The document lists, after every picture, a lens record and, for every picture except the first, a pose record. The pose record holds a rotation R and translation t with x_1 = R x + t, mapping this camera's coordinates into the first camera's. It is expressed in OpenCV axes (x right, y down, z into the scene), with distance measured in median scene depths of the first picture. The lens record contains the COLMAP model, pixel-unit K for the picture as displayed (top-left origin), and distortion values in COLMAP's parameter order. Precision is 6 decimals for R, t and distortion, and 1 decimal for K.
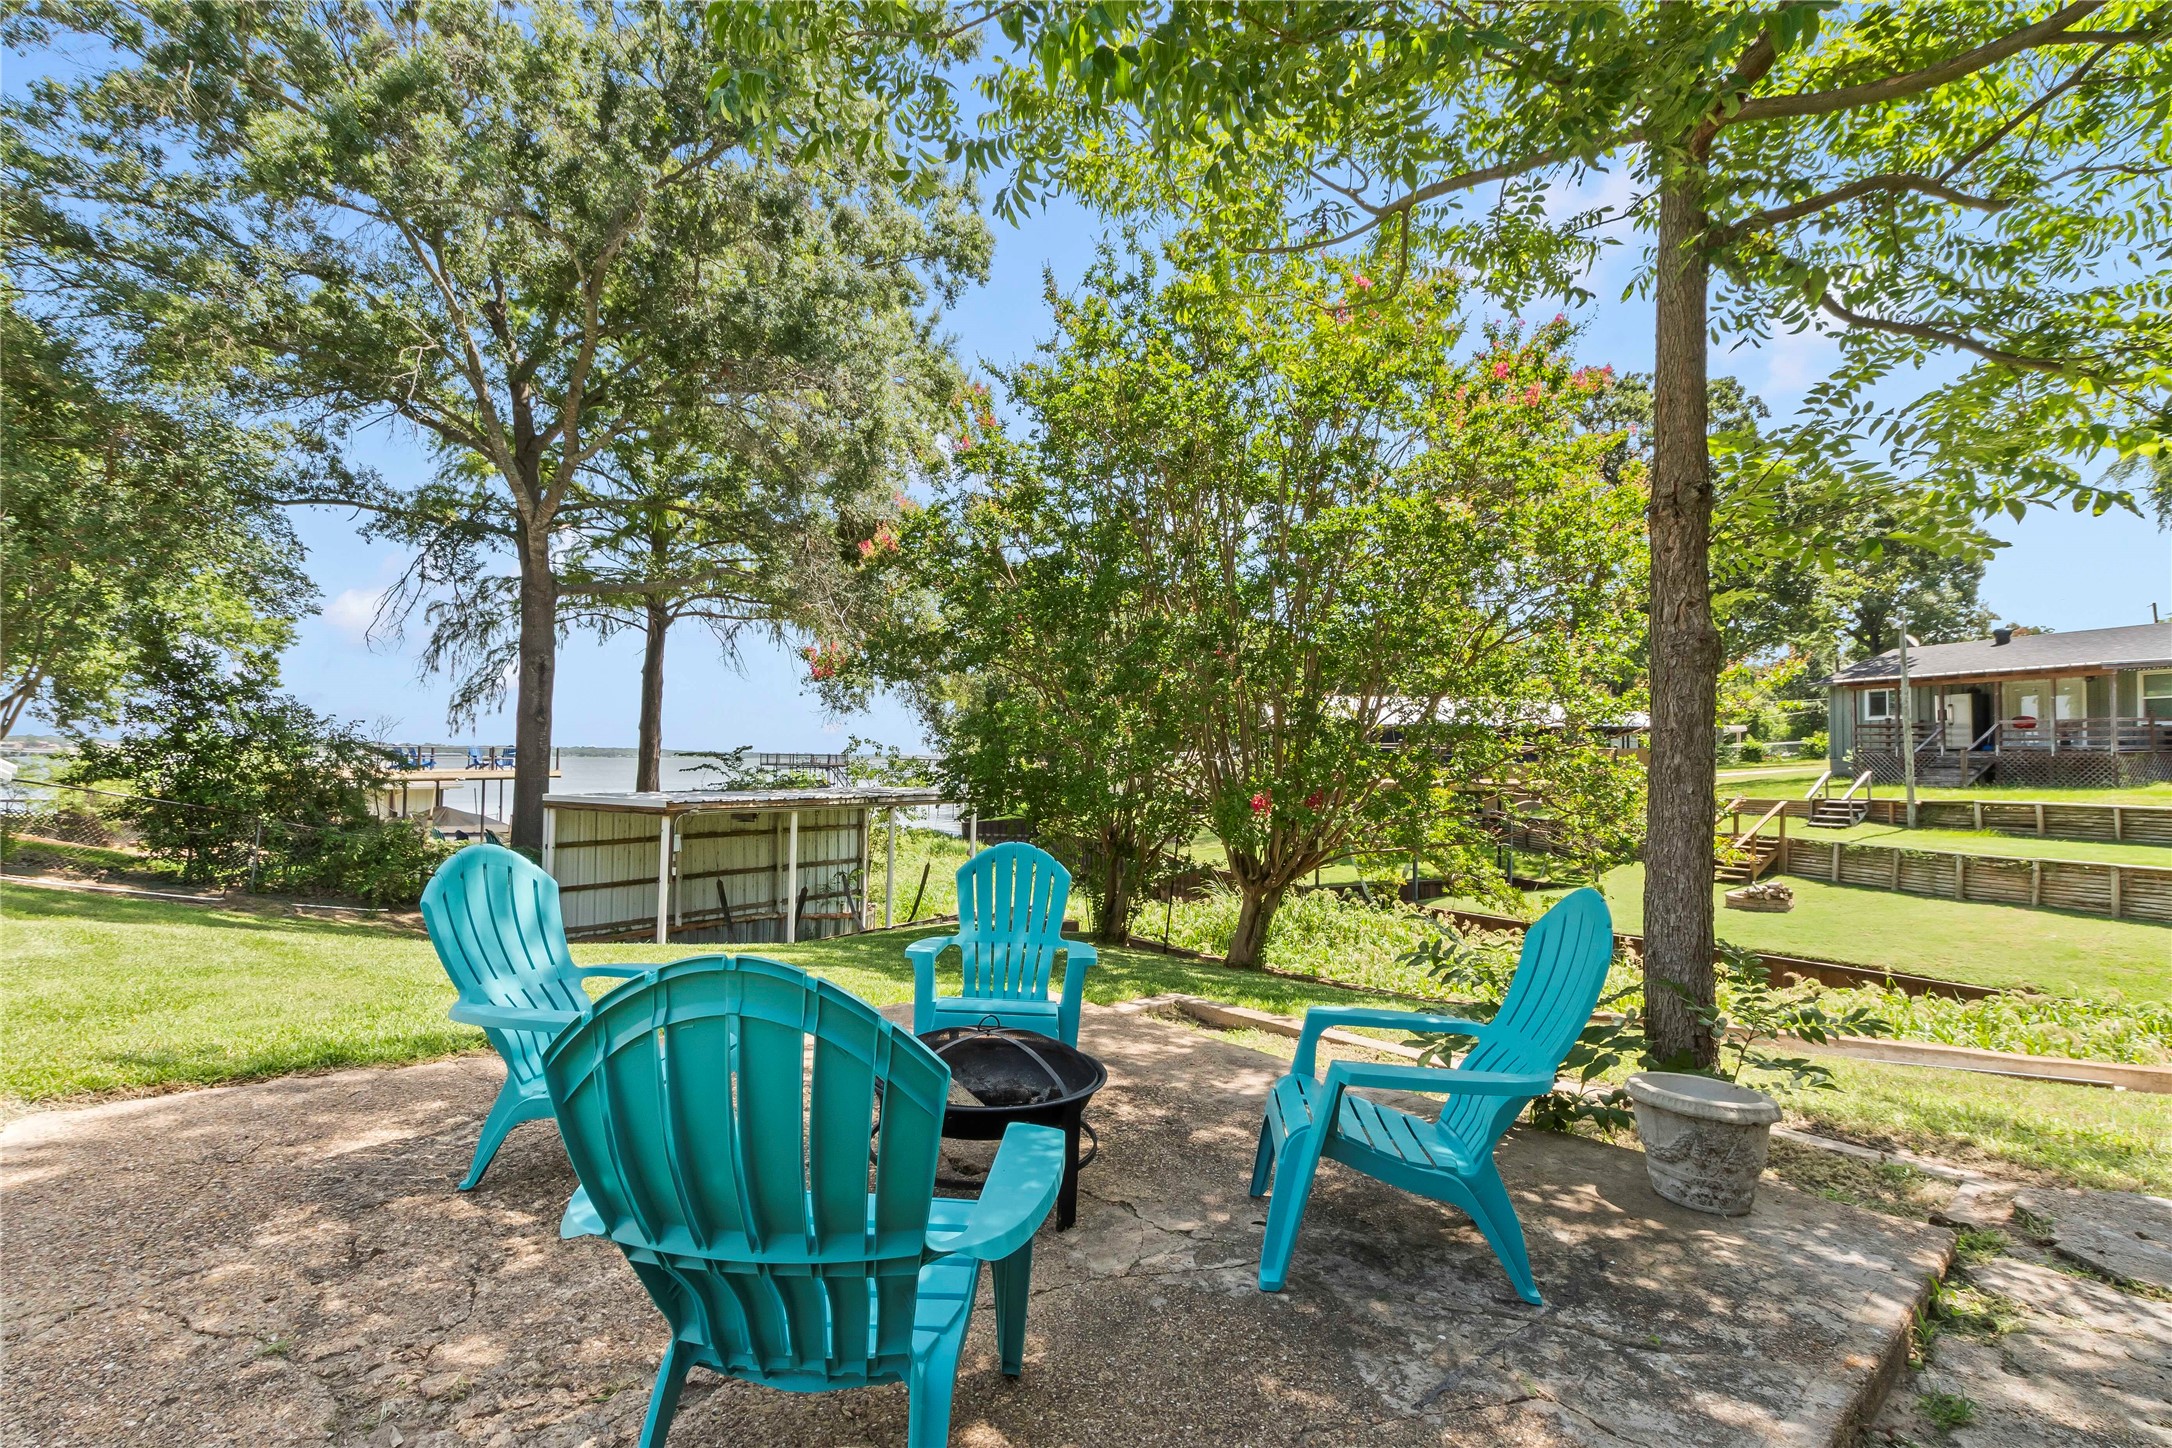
lens RADIAL K [[963.6, 0, 1086.0], [0, 963.6, 724.0], [0, 0, 1]] dist [0.000252, 0.000105]
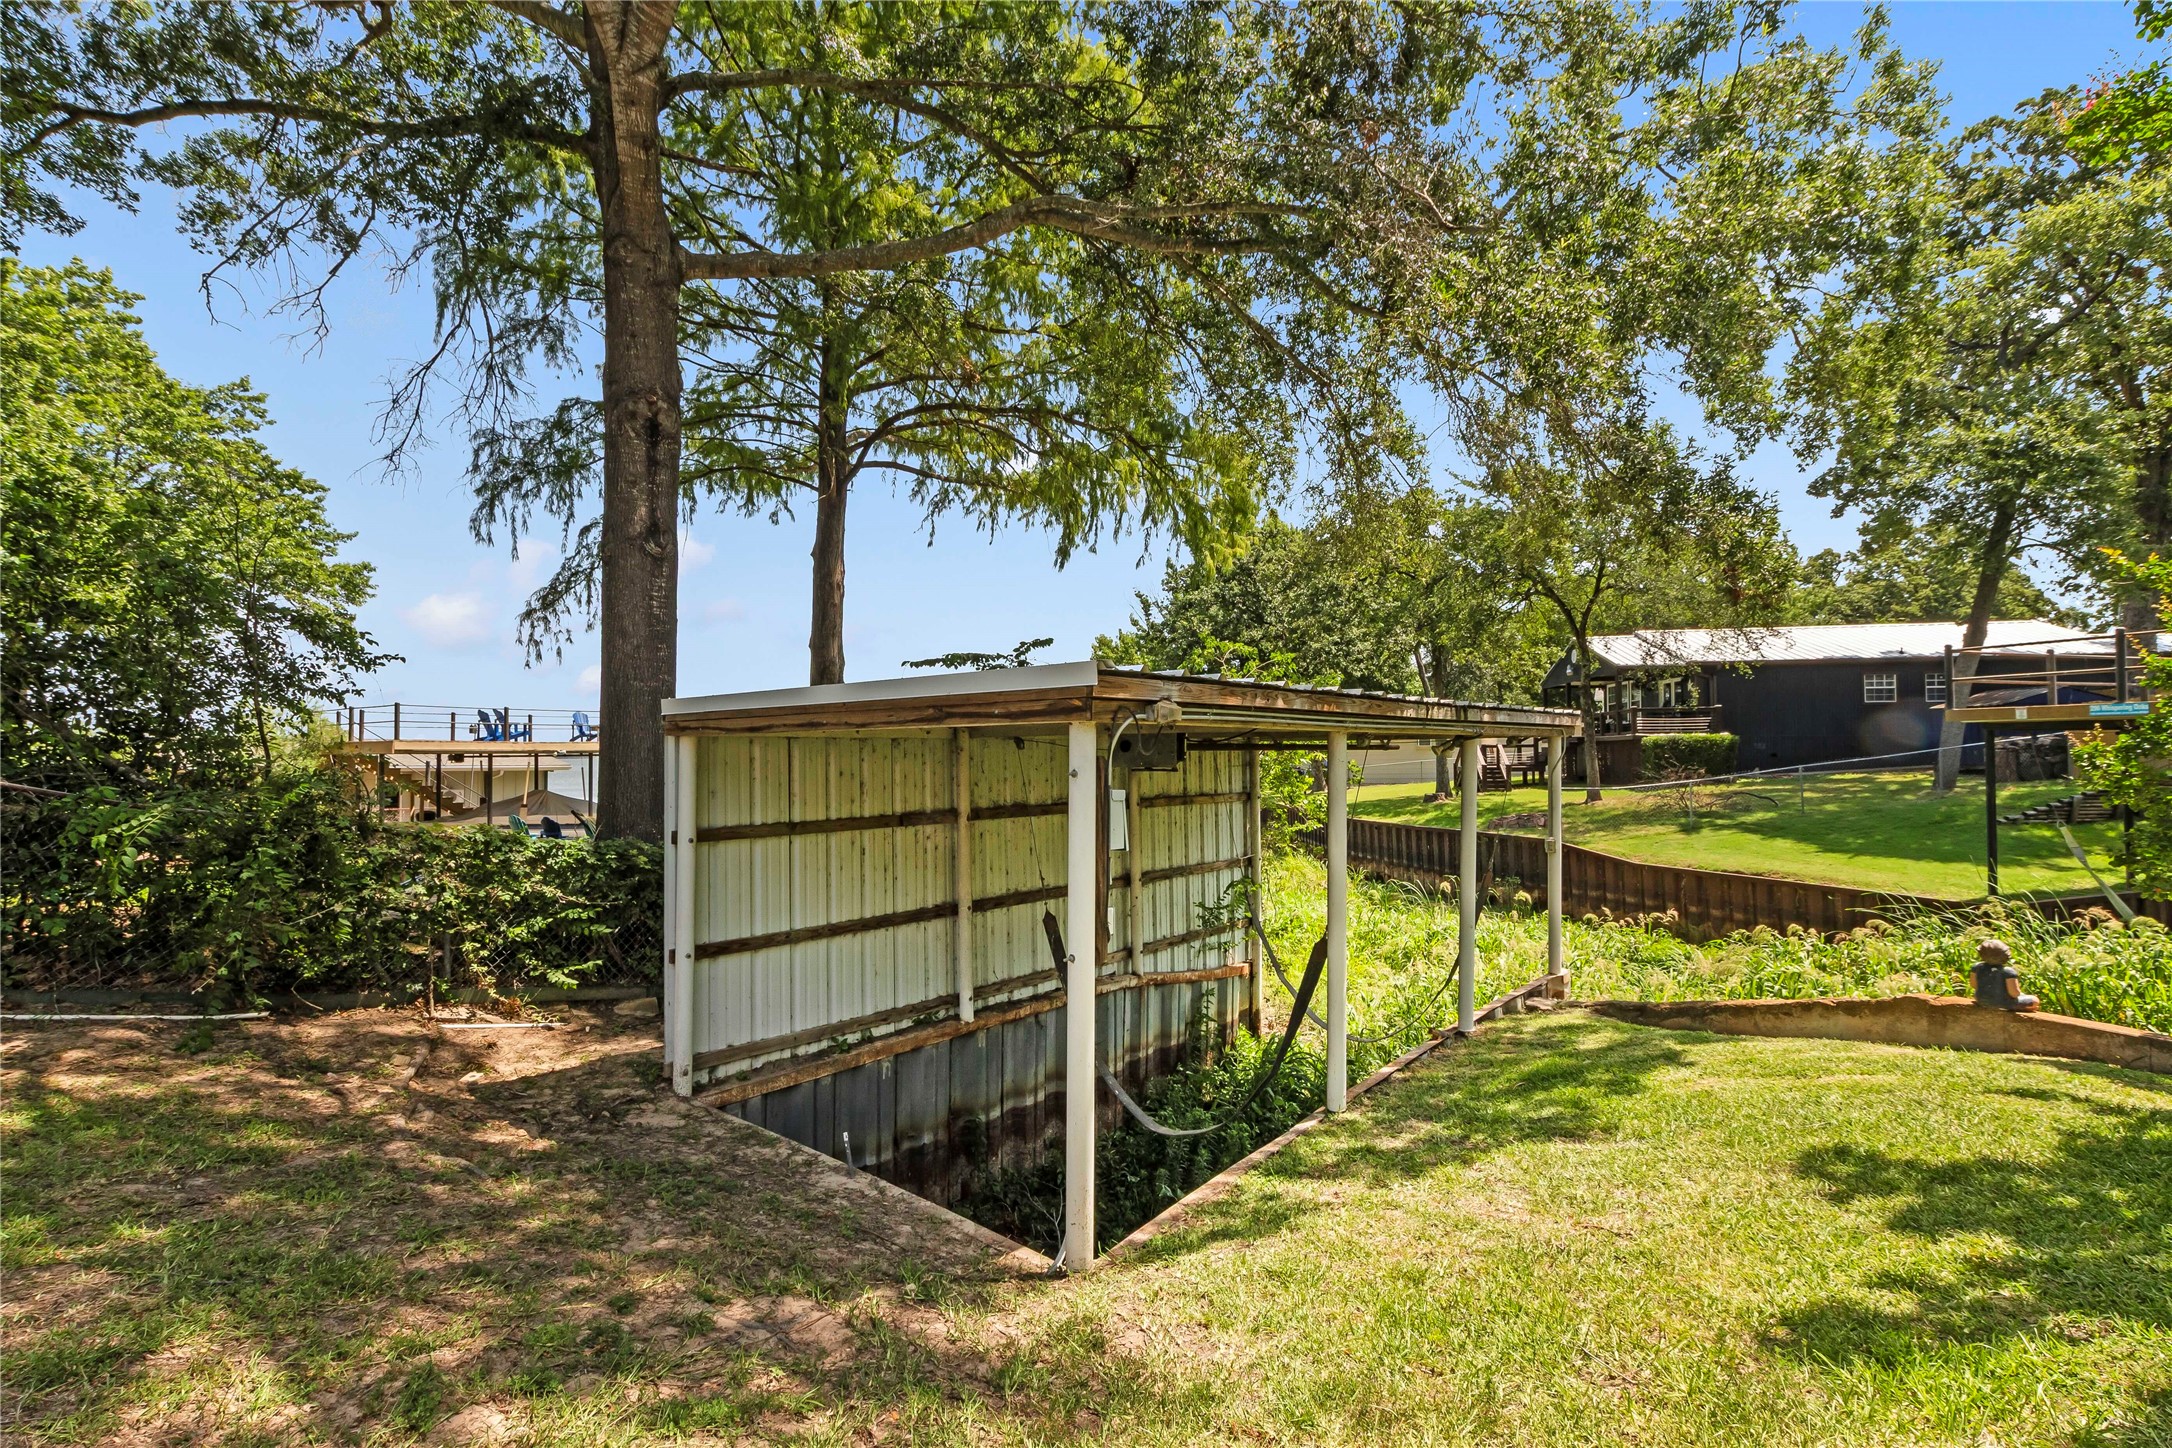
lens RADIAL K [[991.4, 0, 1086.0], [0, 991.4, 724.0], [0, 0, 1]] dist [0.000613, 0.000113]
pose [[0.993545, -0.020595, -0.111550, -0.299953], [0.021839, 0.999712, 0.009940, 0.069547], [0.111313, -0.012312, 0.993709, 0.534173]]
